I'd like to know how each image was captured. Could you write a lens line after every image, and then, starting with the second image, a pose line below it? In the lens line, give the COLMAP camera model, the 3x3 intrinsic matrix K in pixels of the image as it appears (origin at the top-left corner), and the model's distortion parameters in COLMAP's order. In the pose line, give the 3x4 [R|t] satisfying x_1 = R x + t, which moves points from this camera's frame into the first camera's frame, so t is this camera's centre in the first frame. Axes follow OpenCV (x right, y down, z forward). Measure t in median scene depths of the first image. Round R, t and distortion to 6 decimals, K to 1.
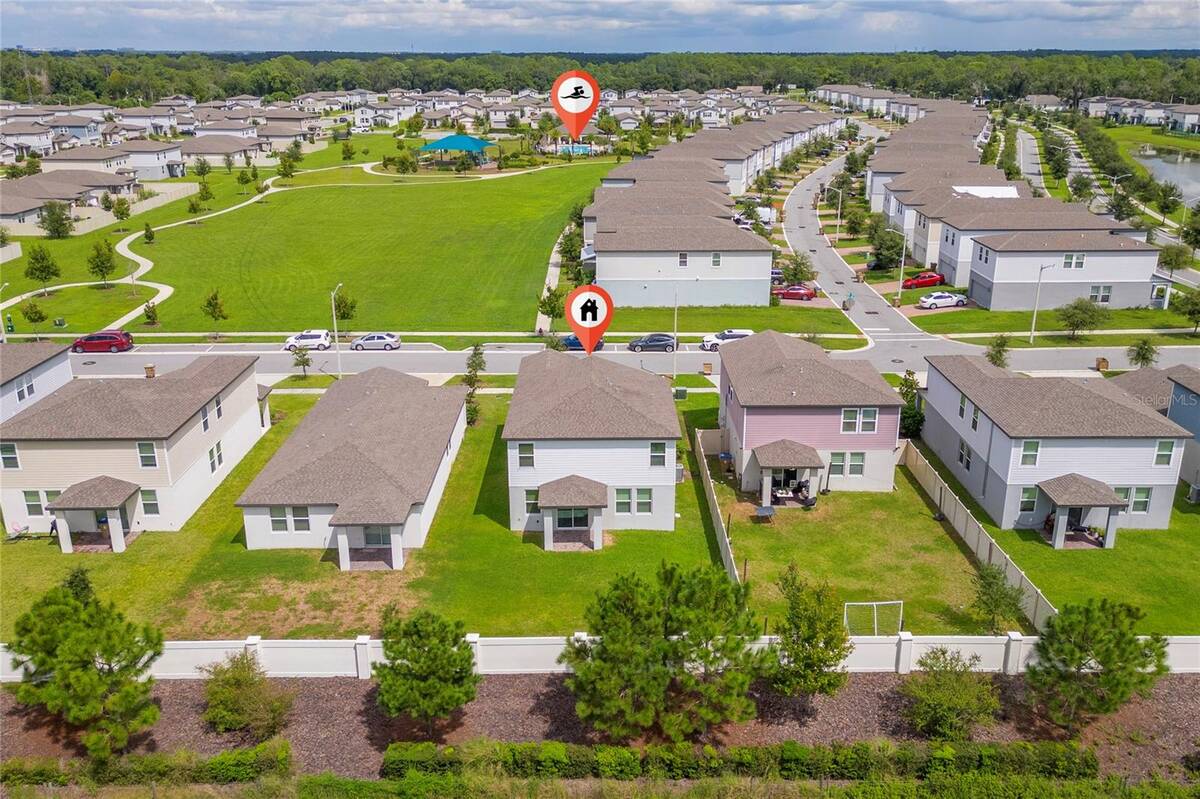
lens RADIAL K [[1006.6, 0, 600.0], [0, 1006.6, 399.5], [0, 0, 1]] dist [0.112680, -0.163138]
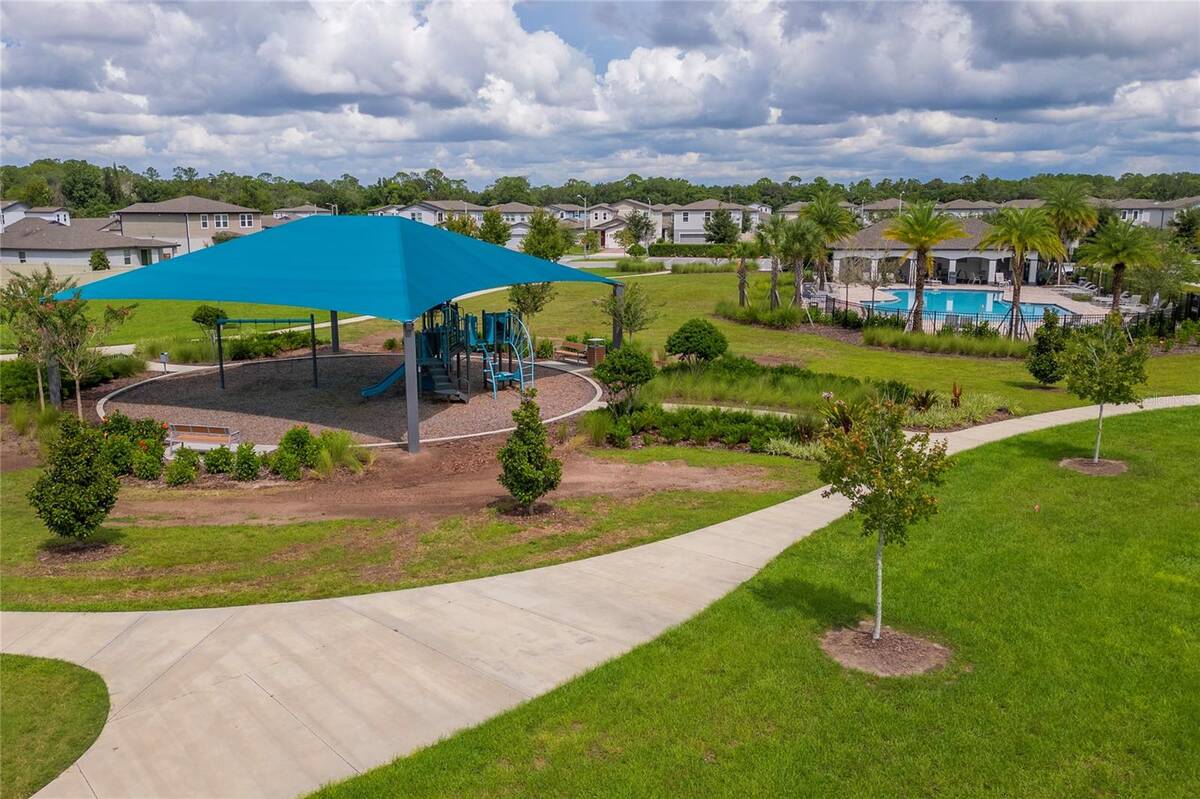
lens RADIAL K [[1006.6, 0, 600.0], [0, 1006.6, 399.5], [0, 0, 1]] dist [0.112680, -0.163138]
pose [[0.977479, 0.042517, -0.206706, -0.050932], [-0.070788, 0.988805, -0.131357, -0.161138], [0.198807, 0.143031, 0.969545, 0.648082]]
